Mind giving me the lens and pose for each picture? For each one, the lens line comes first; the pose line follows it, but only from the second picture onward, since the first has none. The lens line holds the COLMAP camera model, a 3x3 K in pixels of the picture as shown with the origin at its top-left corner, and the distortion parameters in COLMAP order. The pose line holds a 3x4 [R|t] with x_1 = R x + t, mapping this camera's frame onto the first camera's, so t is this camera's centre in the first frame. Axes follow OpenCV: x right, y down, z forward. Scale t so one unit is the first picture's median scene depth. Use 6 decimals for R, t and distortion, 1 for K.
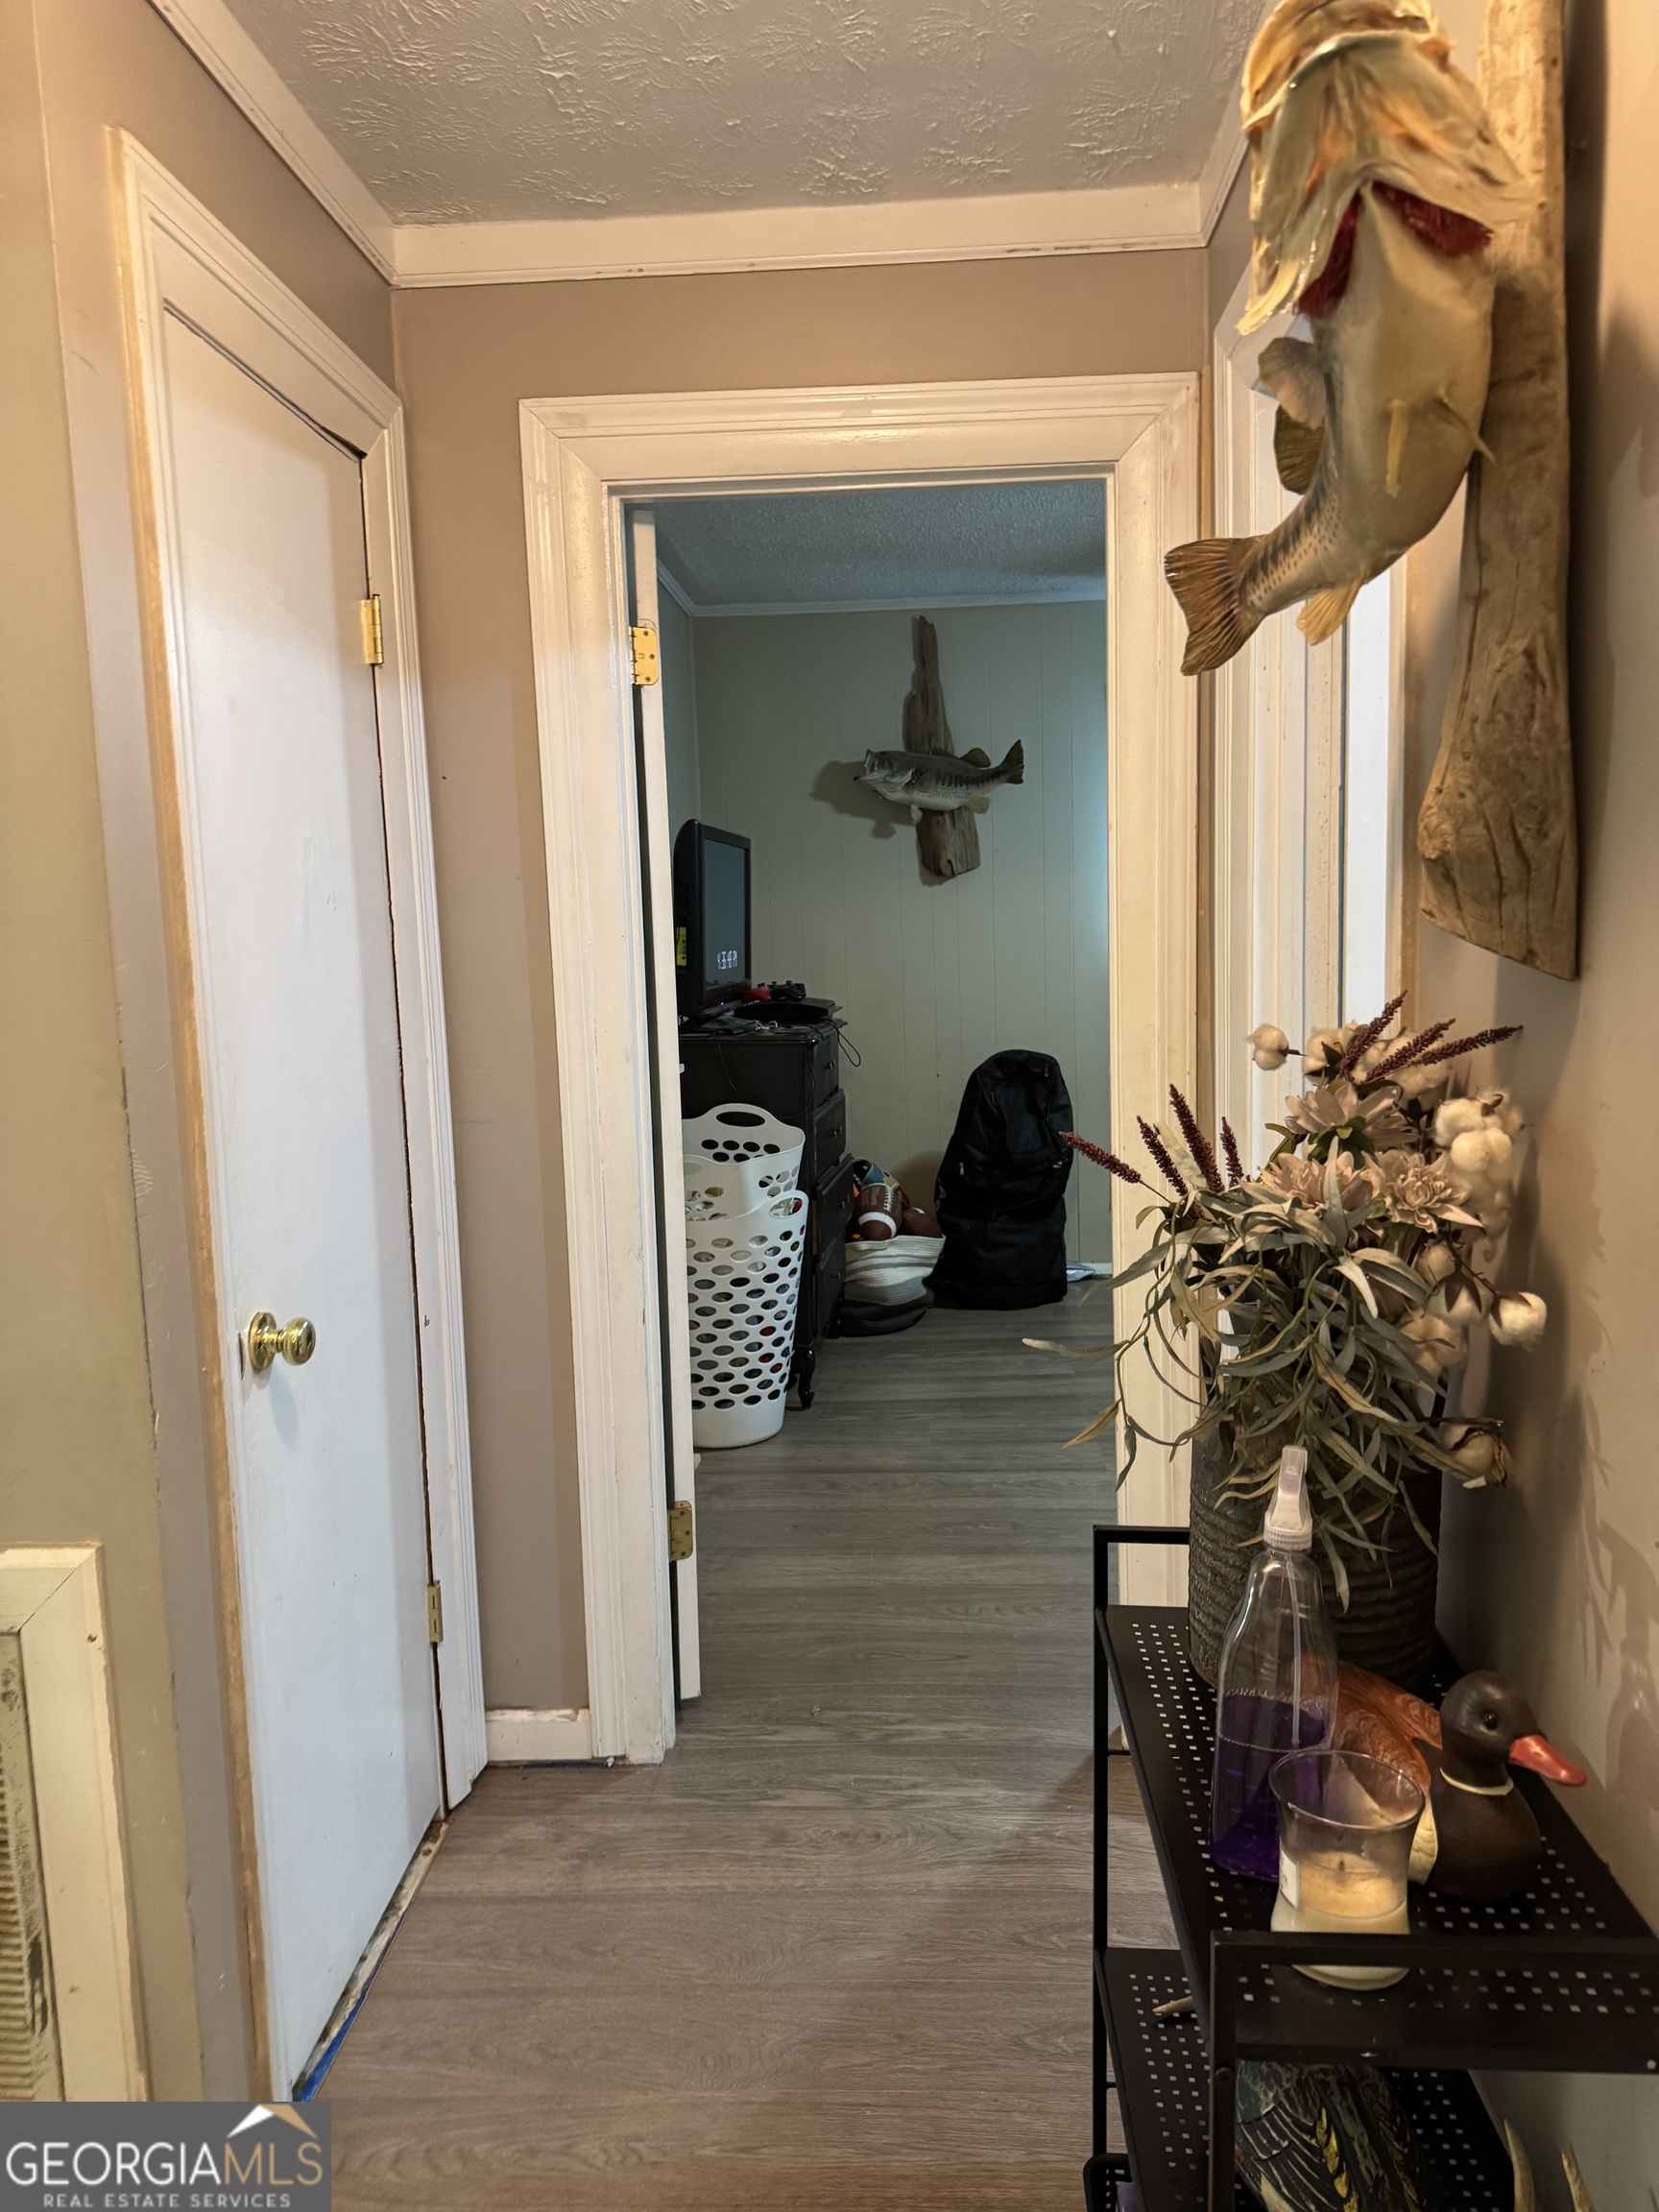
lens RADIAL K [[1570.4, 0, 832.9], [0, 1570.4, 1115.6], [0, 0, 1]] dist [0.005737, -0.001946]
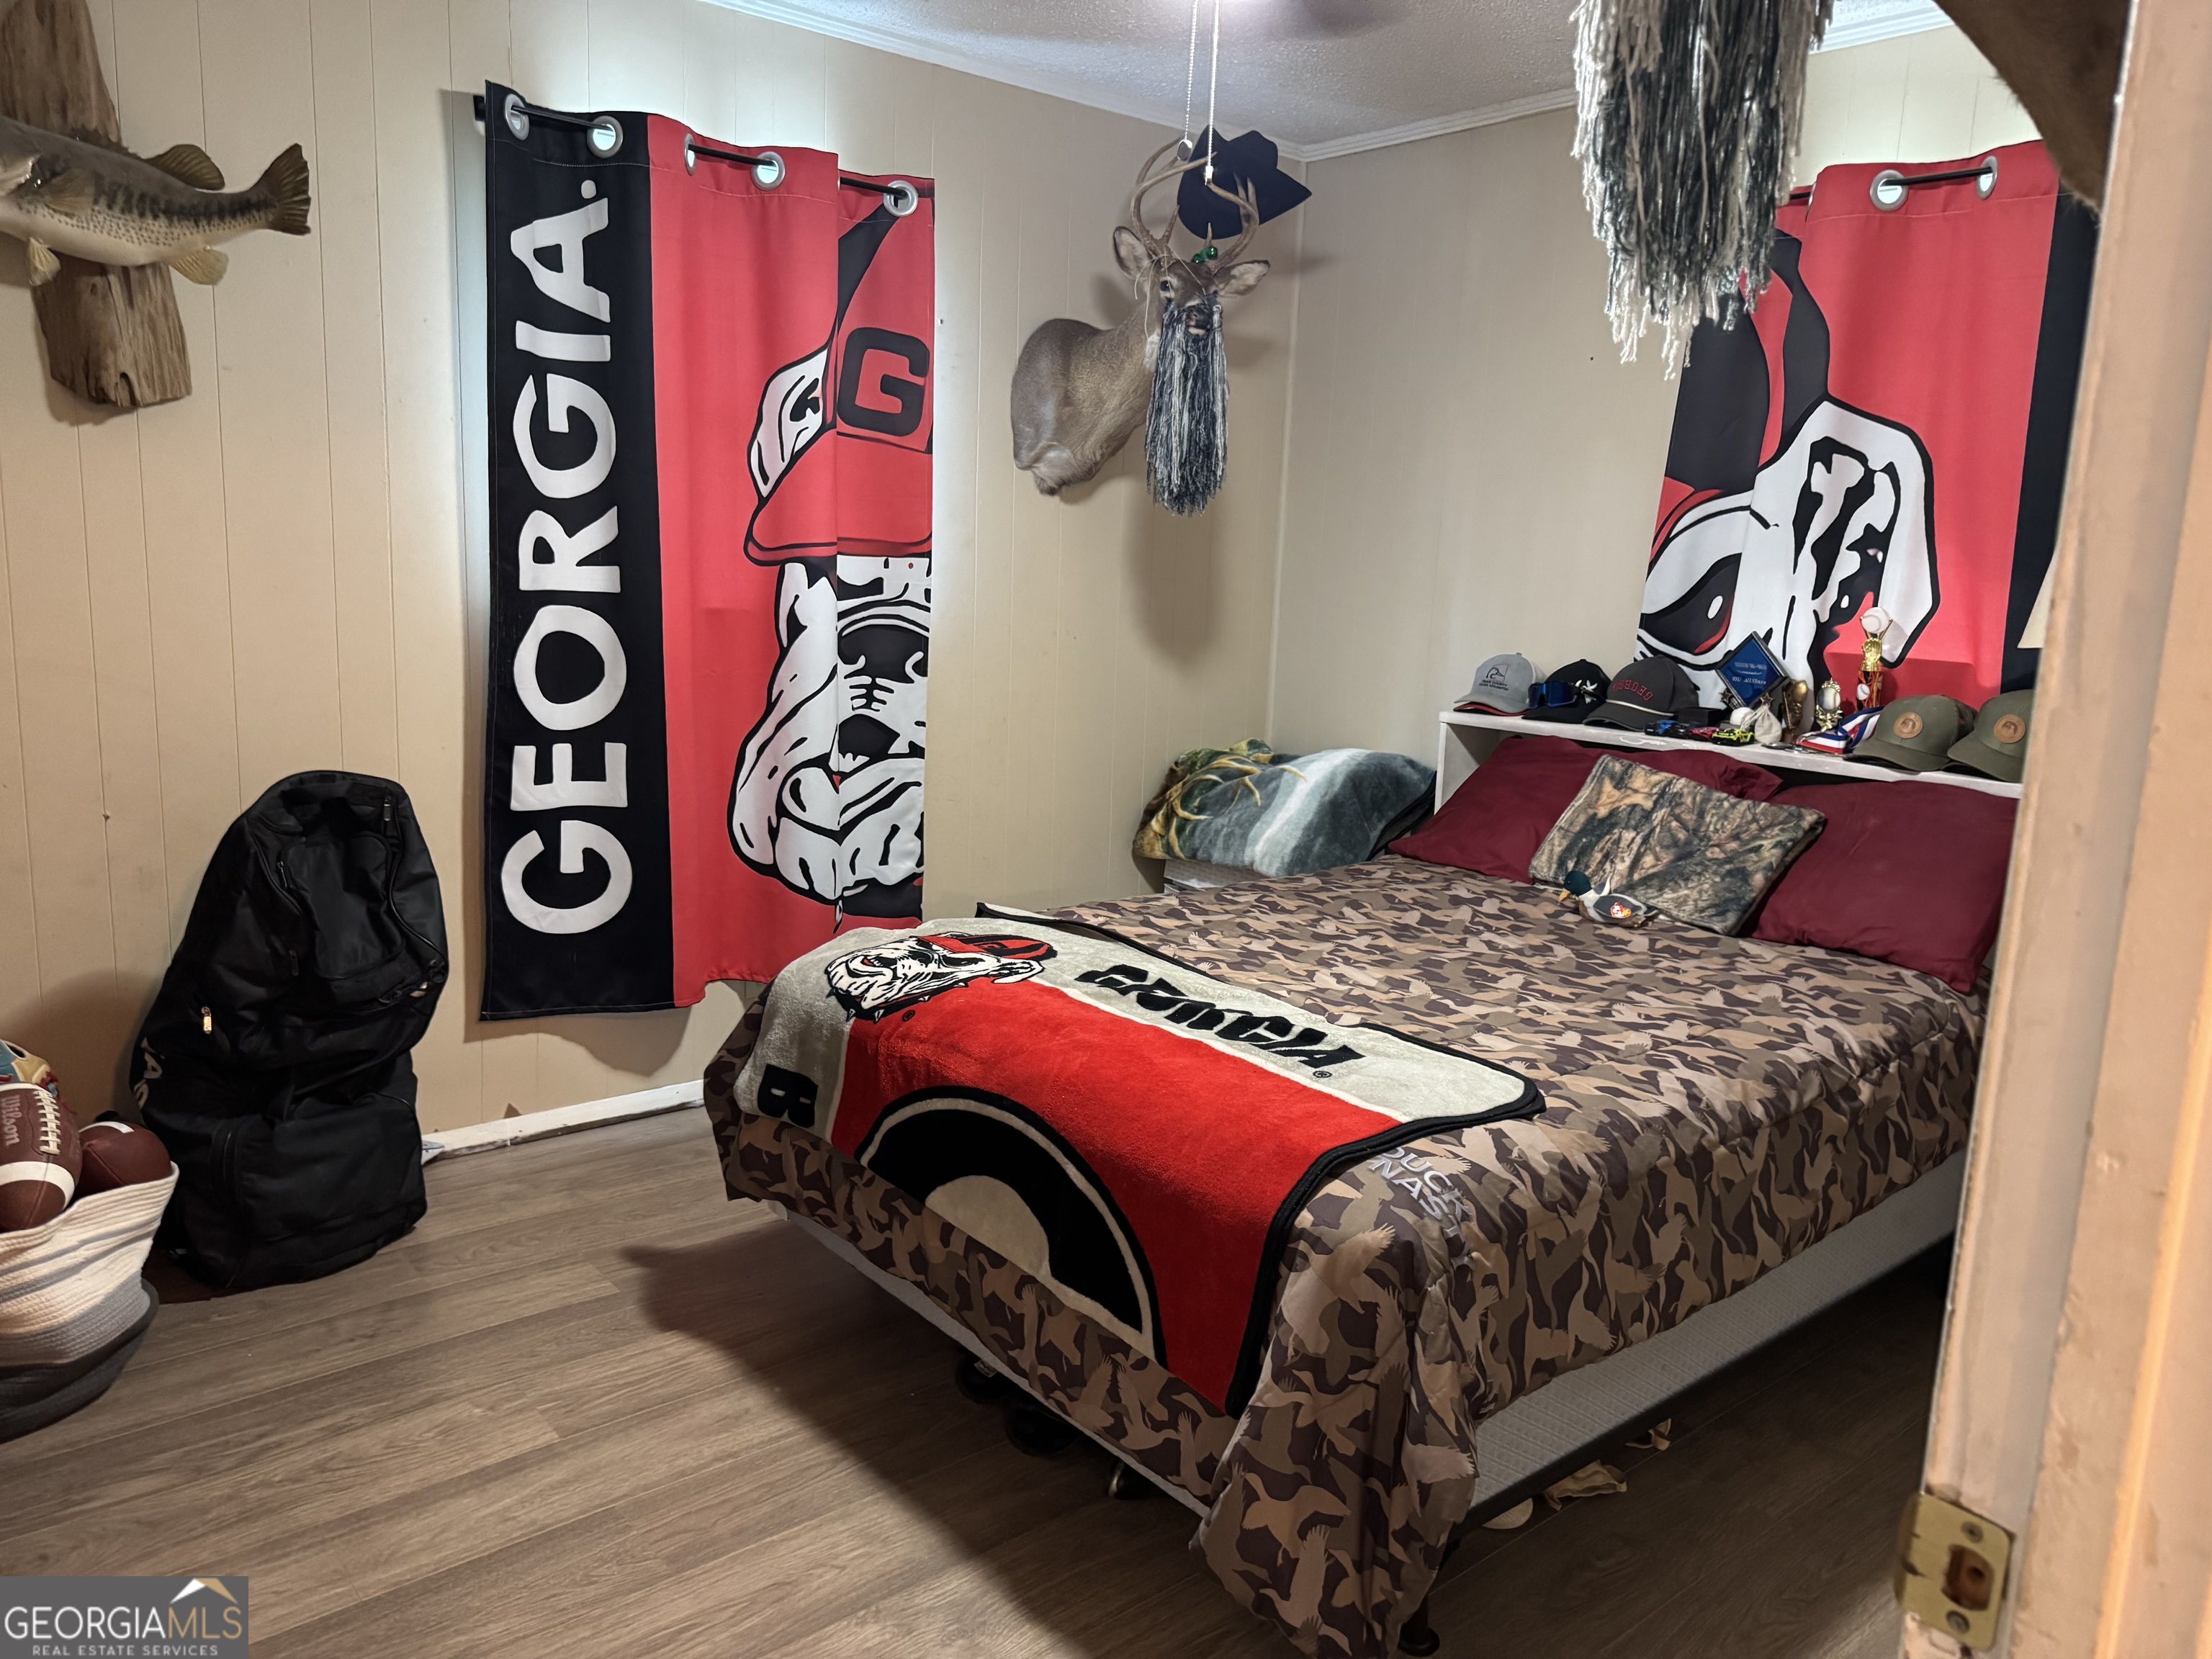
lens RADIAL K [[1548.7, 0, 1106.0], [0, 1548.7, 829.5], [0, 0, 1]] dist [-0.003869, -0.004749]
pose [[0.724091, -0.051480, 0.687780, -0.042035], [0.017350, 0.998255, 0.056453, -0.046660], [-0.689486, -0.028944, 0.723721, 0.464535]]
